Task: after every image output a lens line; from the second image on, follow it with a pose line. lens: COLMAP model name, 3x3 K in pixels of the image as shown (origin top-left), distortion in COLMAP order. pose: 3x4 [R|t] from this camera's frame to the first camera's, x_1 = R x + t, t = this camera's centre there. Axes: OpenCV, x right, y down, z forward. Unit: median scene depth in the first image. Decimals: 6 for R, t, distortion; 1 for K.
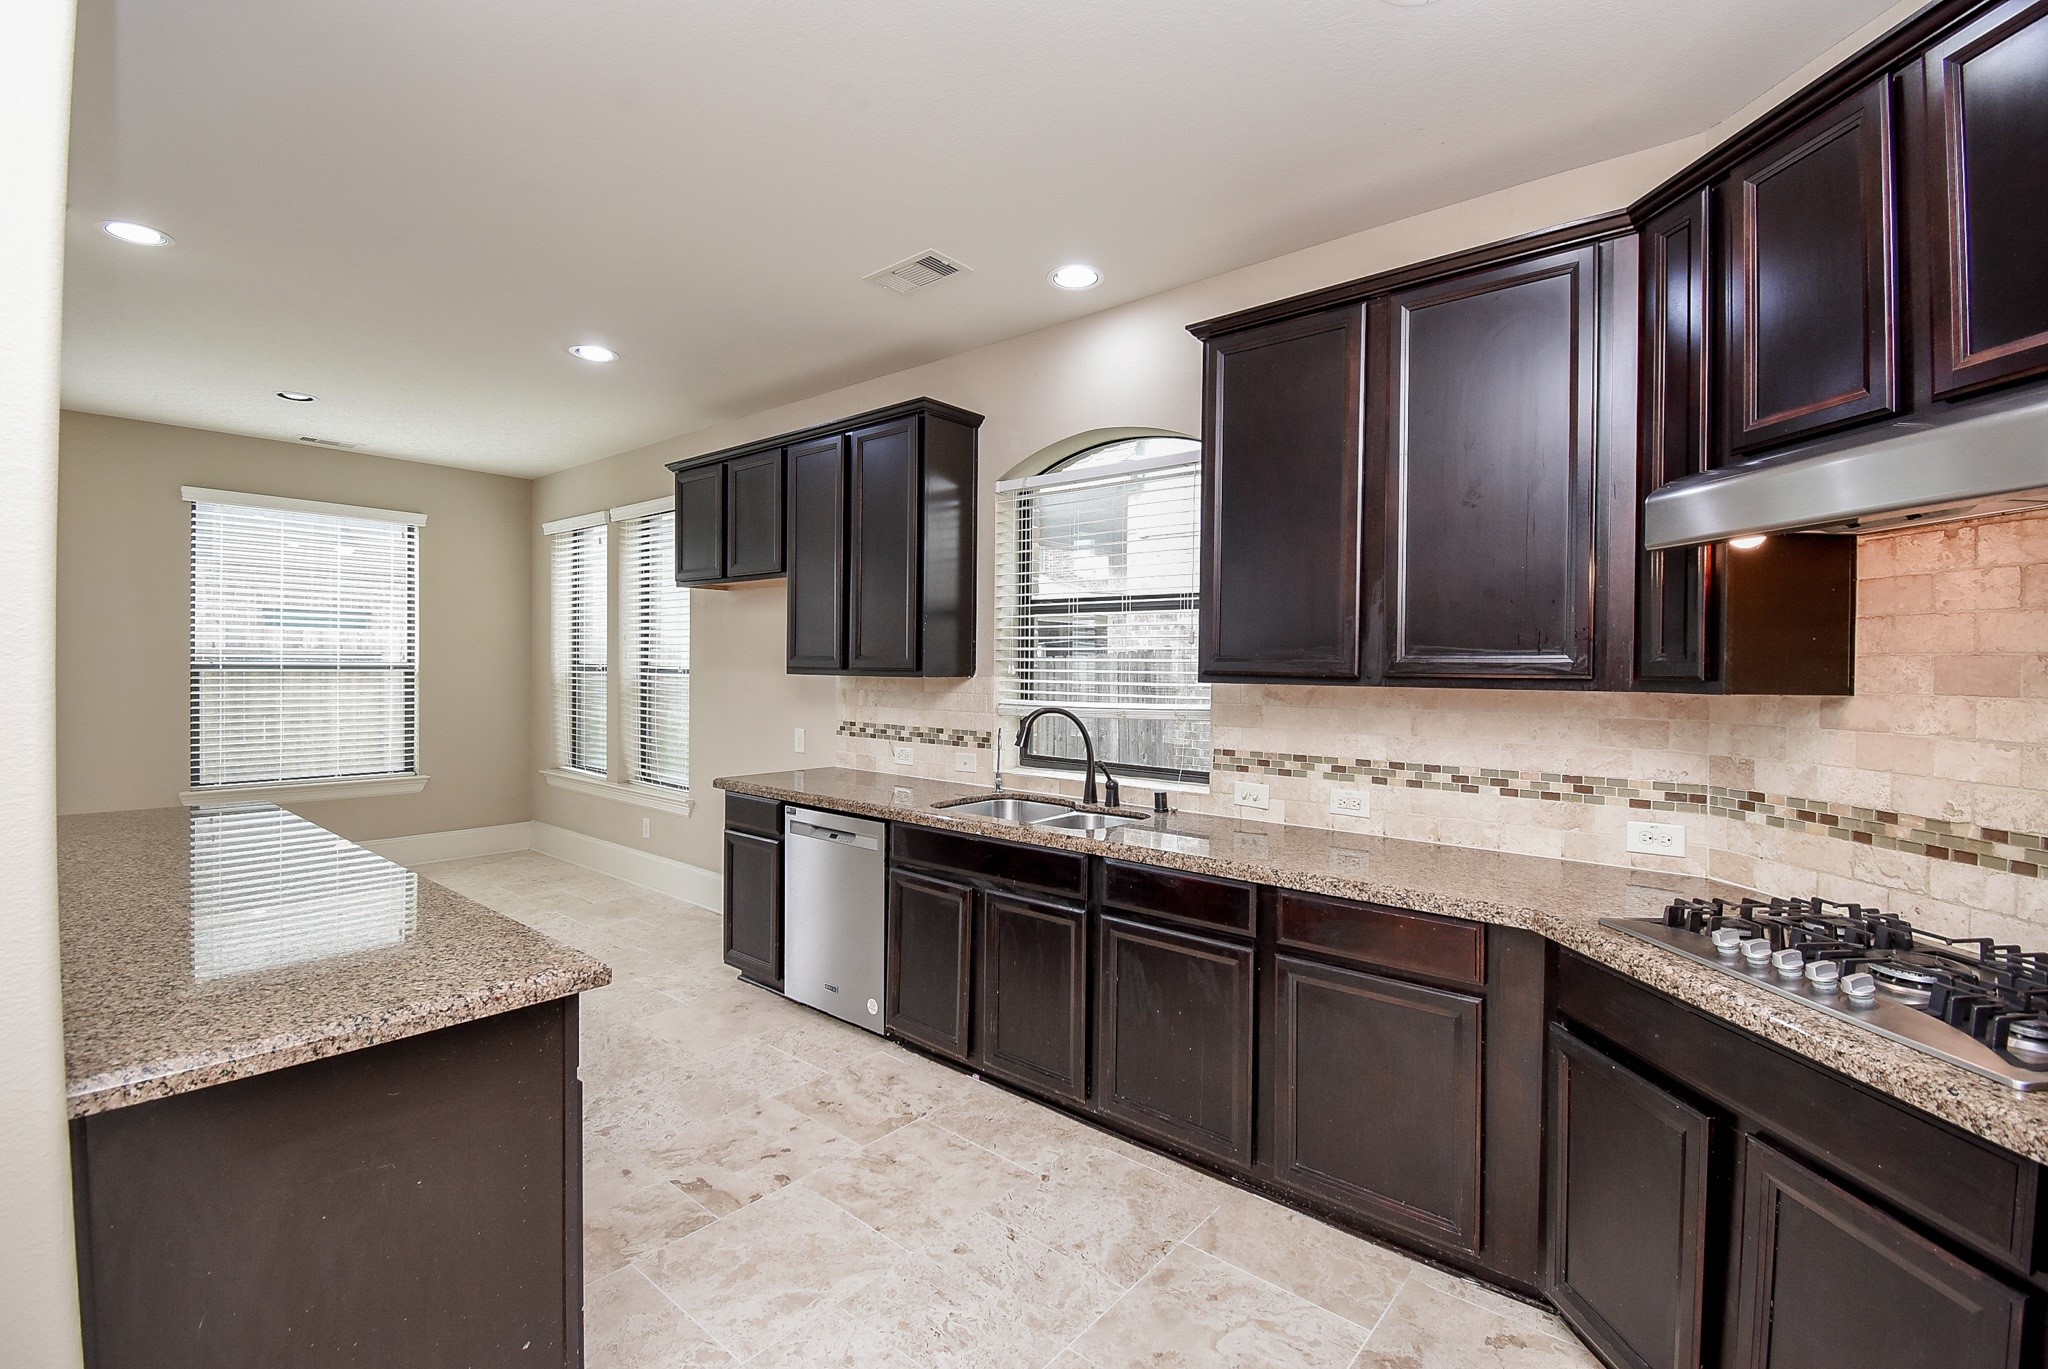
lens RADIAL K [[913.5, 0, 1021.8], [0, 913.5, 672.2], [0, 0, 1]] dist [0.006246, -0.014366]
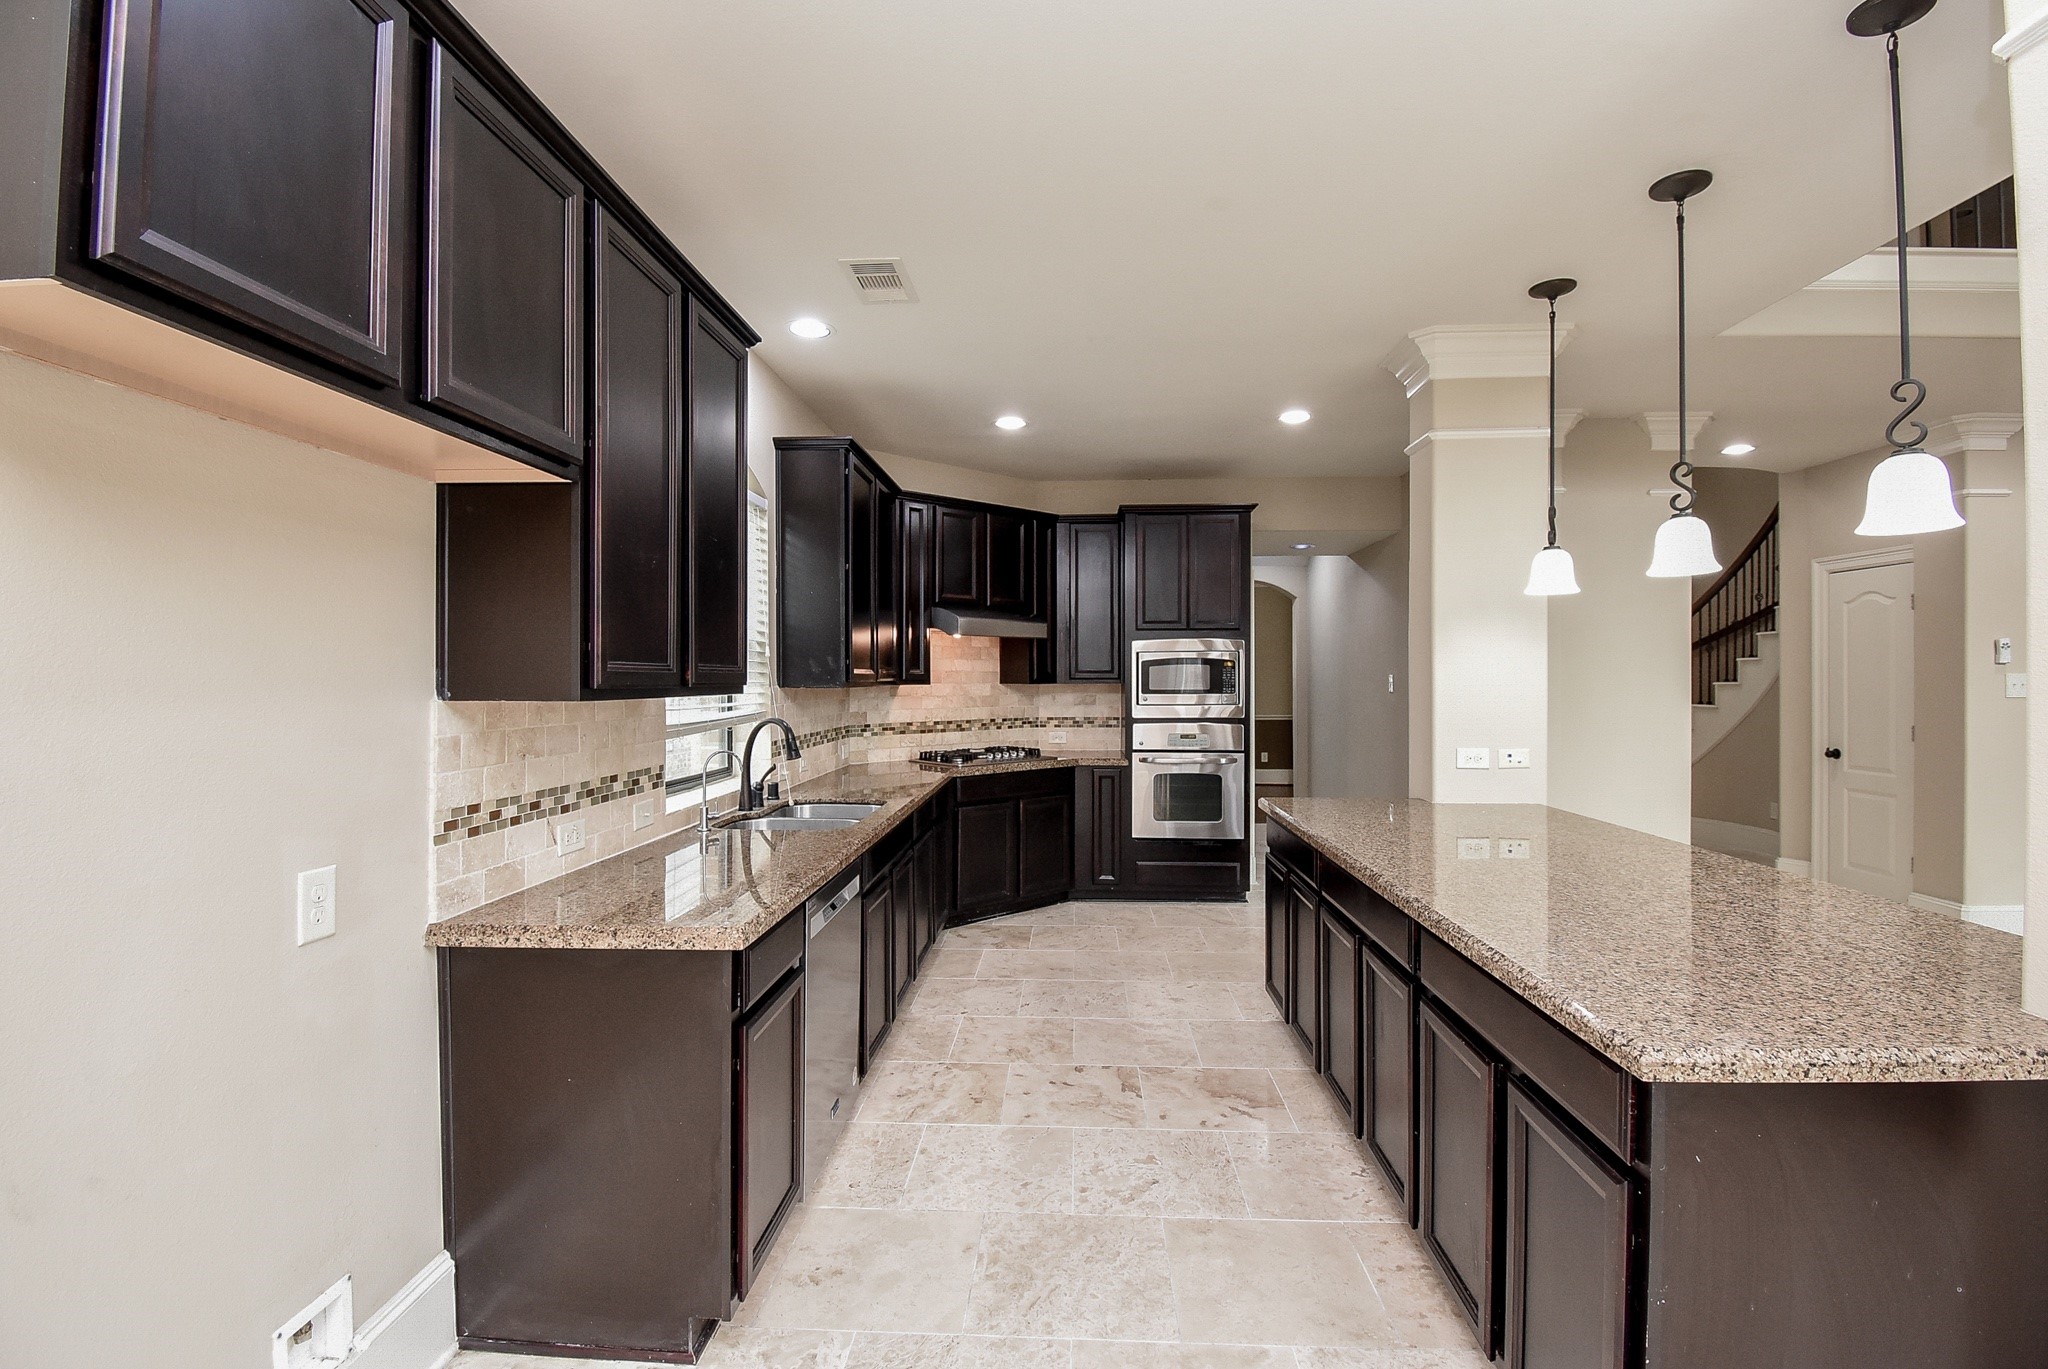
lens RADIAL K [[913.5, 0, 1034.5], [0, 913.5, 674.5], [0, 0, 1]] dist [0.006246, -0.014366]
pose [[-0.615959, -0.007676, 0.787741, -1.162986], [-0.000847, 0.999958, 0.009082, -0.024066], [-0.787778, 0.004927, -0.615940, 1.722337]]
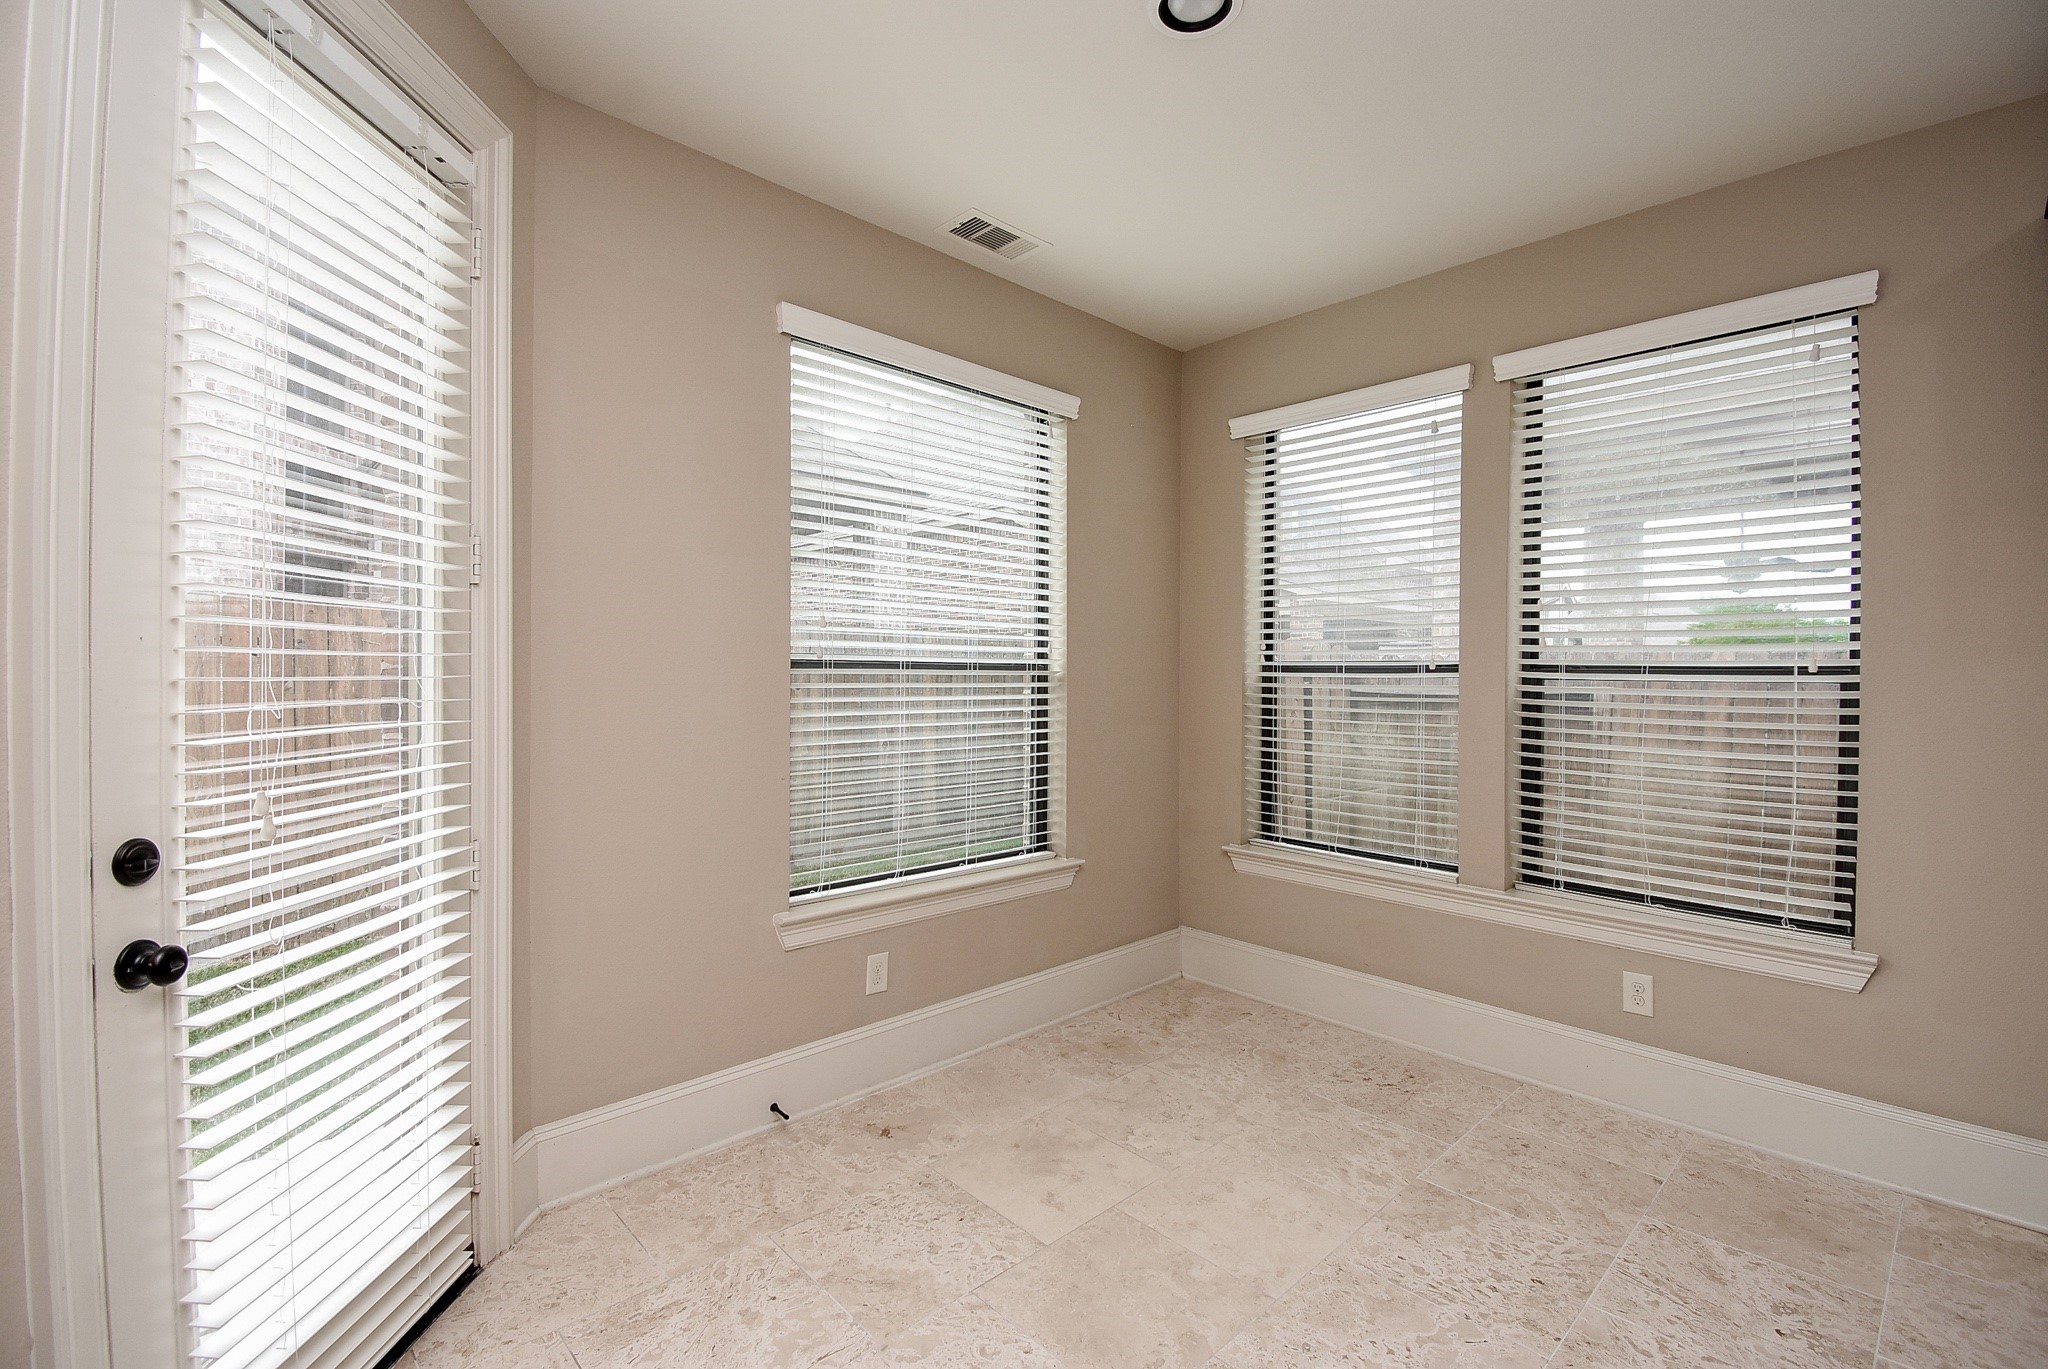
lens RADIAL K [[913.5, 0, 1014.7], [0, 913.5, 670.4], [0, 0, 1]] dist [0.006246, -0.014366]
pose [[0.994524, -0.001387, -0.104496, -1.463437], [0.001421, 0.999999, 0.000247, -0.007344], [0.104496, -0.000394, 0.994525, 1.008828]]
